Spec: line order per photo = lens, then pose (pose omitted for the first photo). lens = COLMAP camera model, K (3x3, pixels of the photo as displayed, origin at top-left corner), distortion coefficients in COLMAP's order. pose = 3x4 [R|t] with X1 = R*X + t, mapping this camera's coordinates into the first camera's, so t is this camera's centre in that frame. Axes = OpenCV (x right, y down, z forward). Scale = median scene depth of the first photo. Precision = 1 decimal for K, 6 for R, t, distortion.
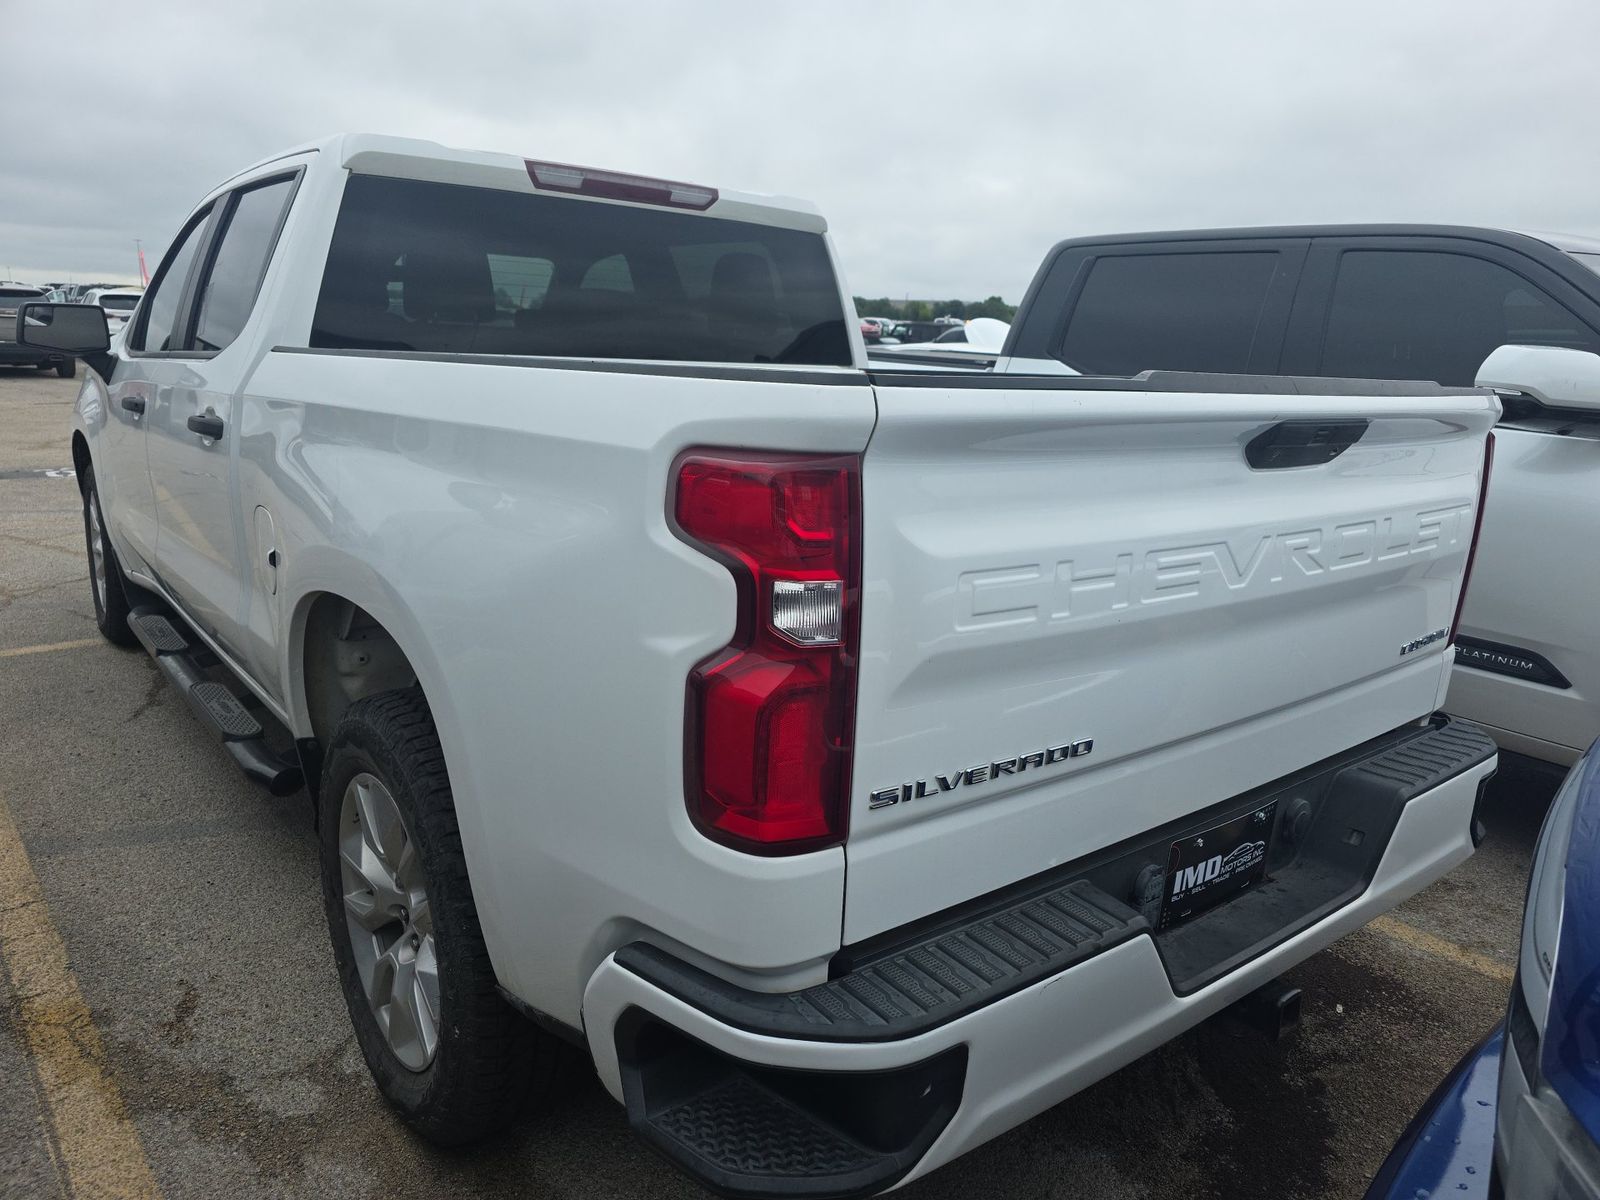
lens RADIAL K [[1055.7, 0, 797.3], [0, 1055.7, 587.3], [0, 0, 1]] dist [0.047481, -0.029016]
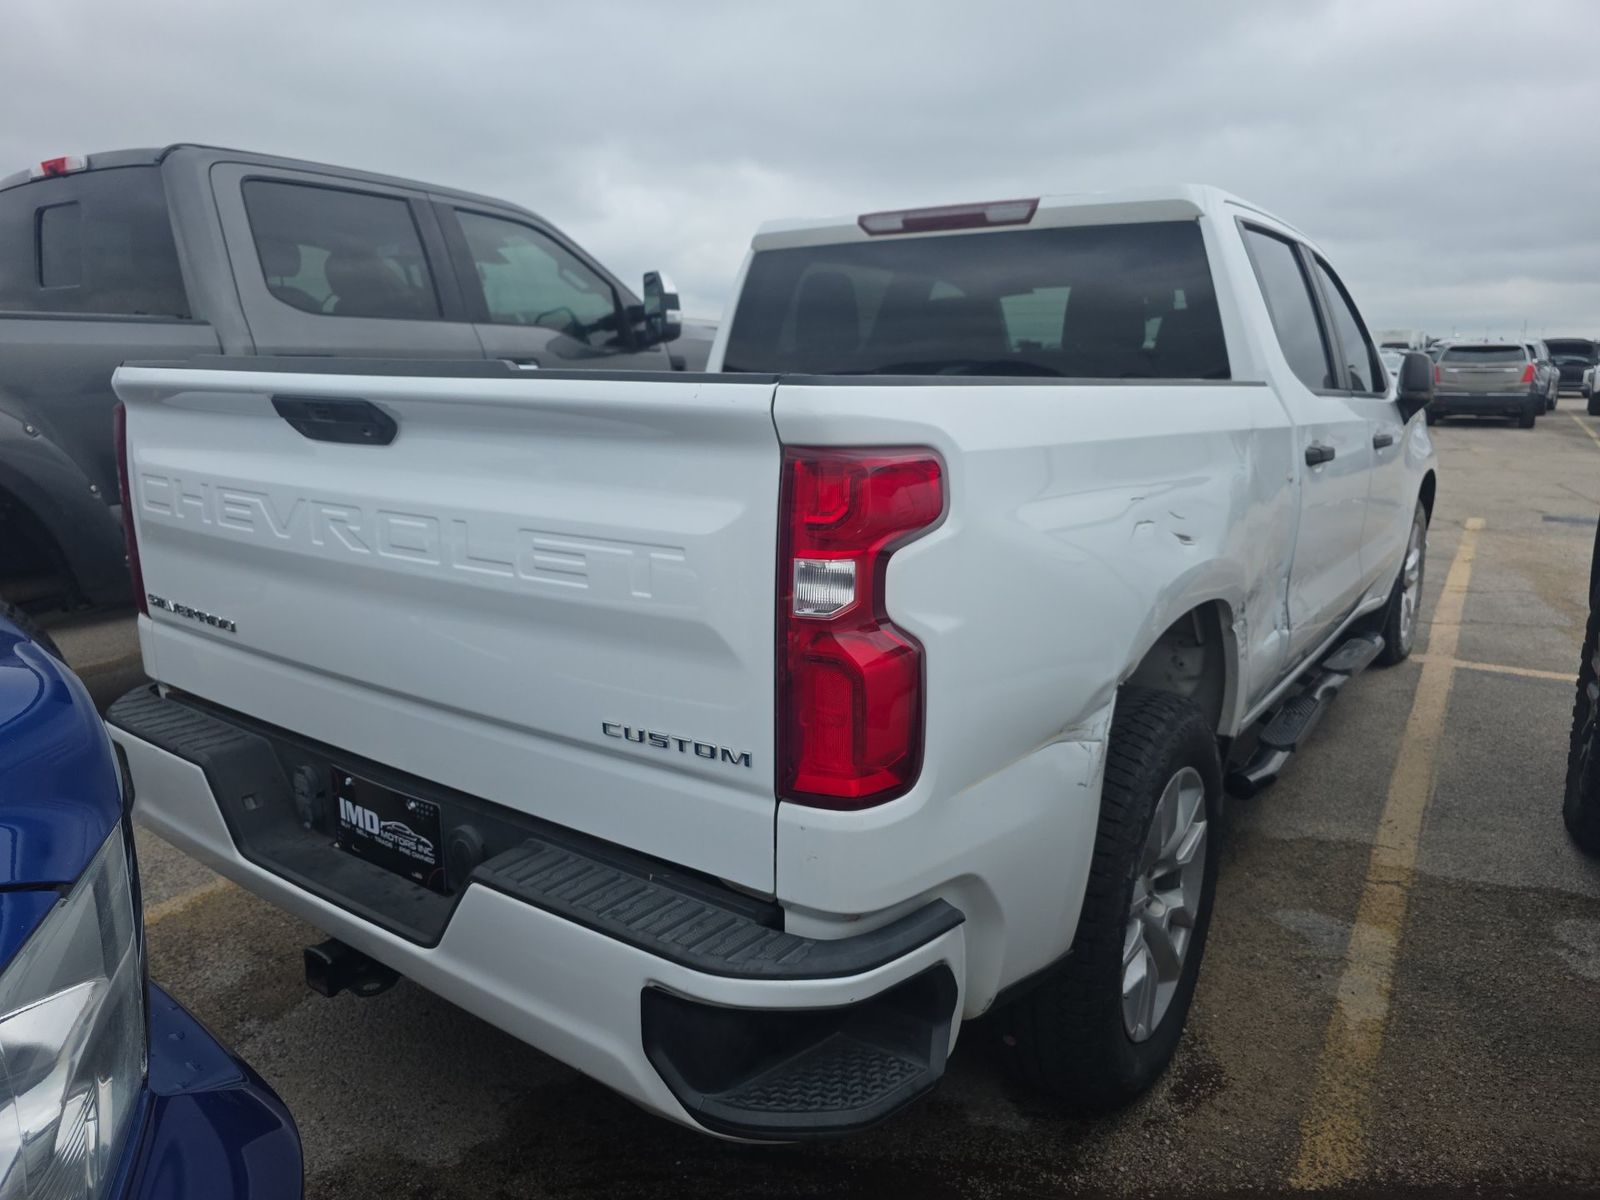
lens RADIAL K [[1047.2, 0, 798.9], [0, 1047.2, 556.5], [0, 0, 1]] dist [0.034631, -0.000602]
pose [[0.294742, 0.135174, -0.945968, 1.270765], [-0.206661, 0.975533, 0.075007, -0.138455], [0.932962, 0.173387, 0.315465, 0.881017]]
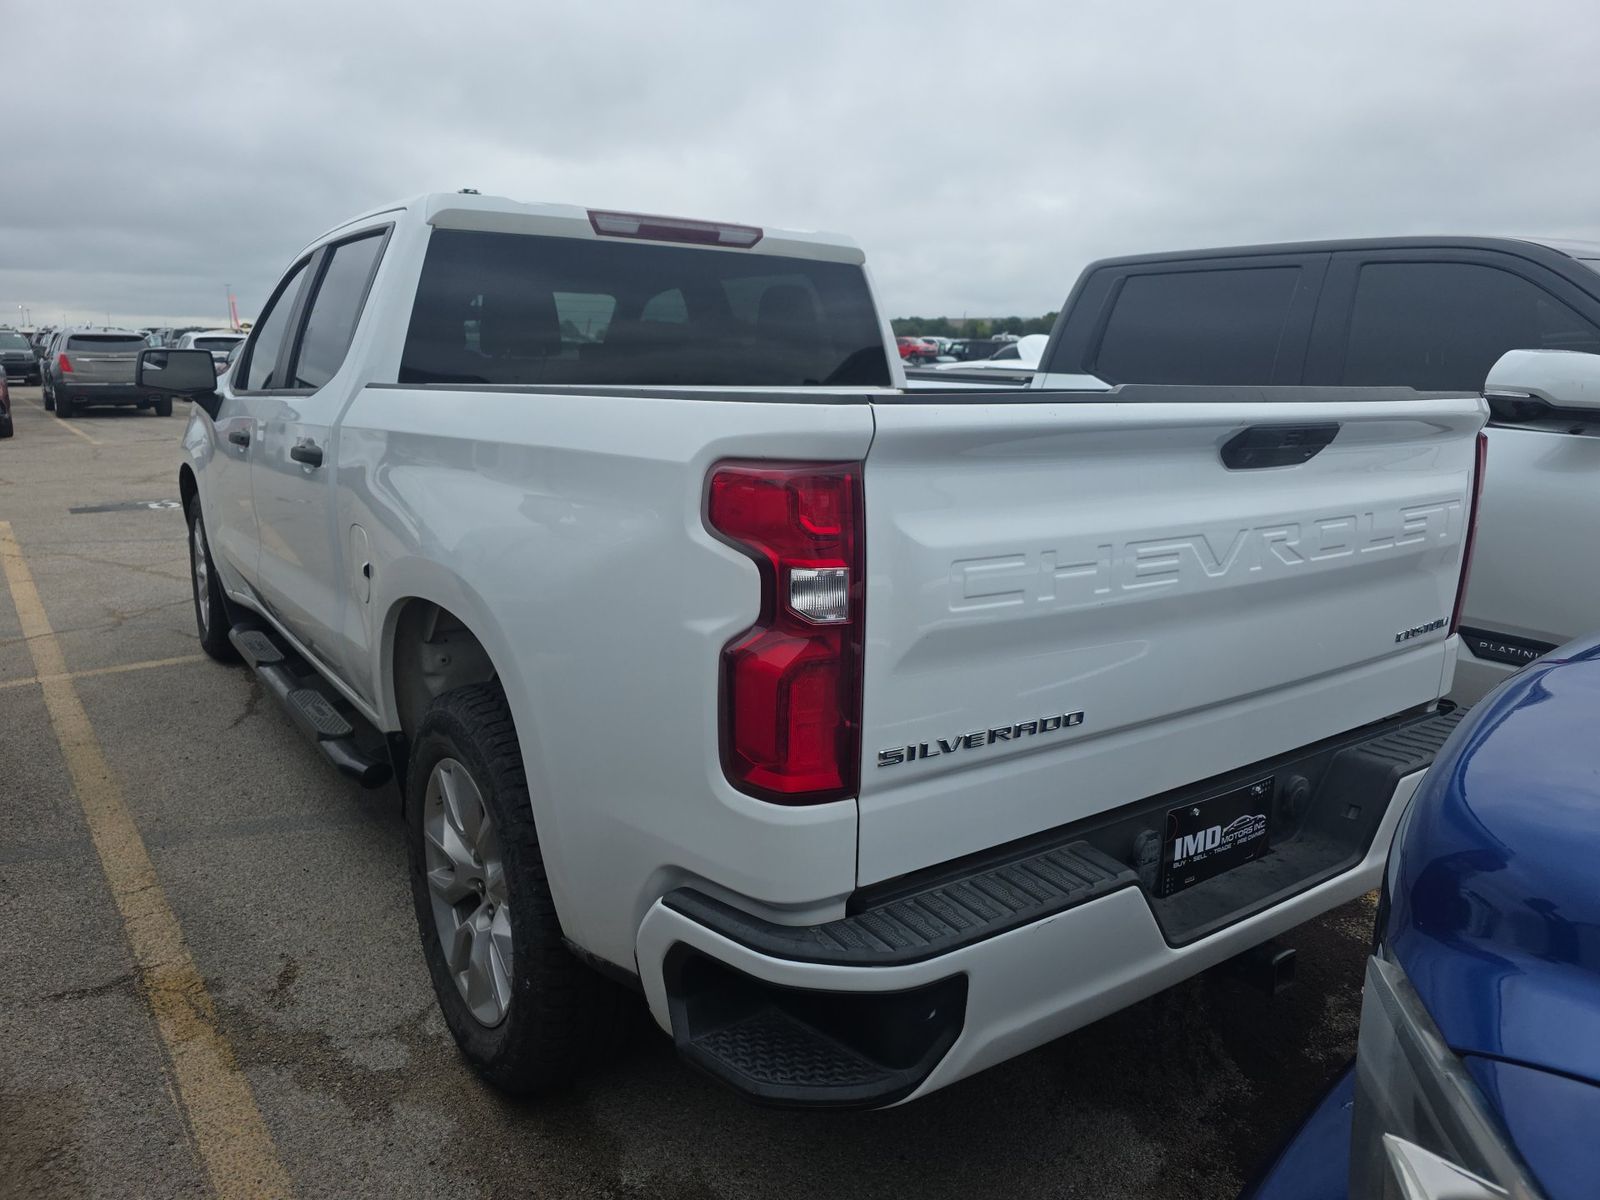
lens RADIAL K [[1069.3, 0, 789.0], [0, 1069.3, 556.3], [0, 0, 1]] dist [0.044164, -0.004691]
pose [[0.997529, -0.015437, -0.068546, 0.034872], [0.012028, 0.998683, -0.049874, 0.023548], [0.069226, 0.048926, 0.996401, -0.117866]]
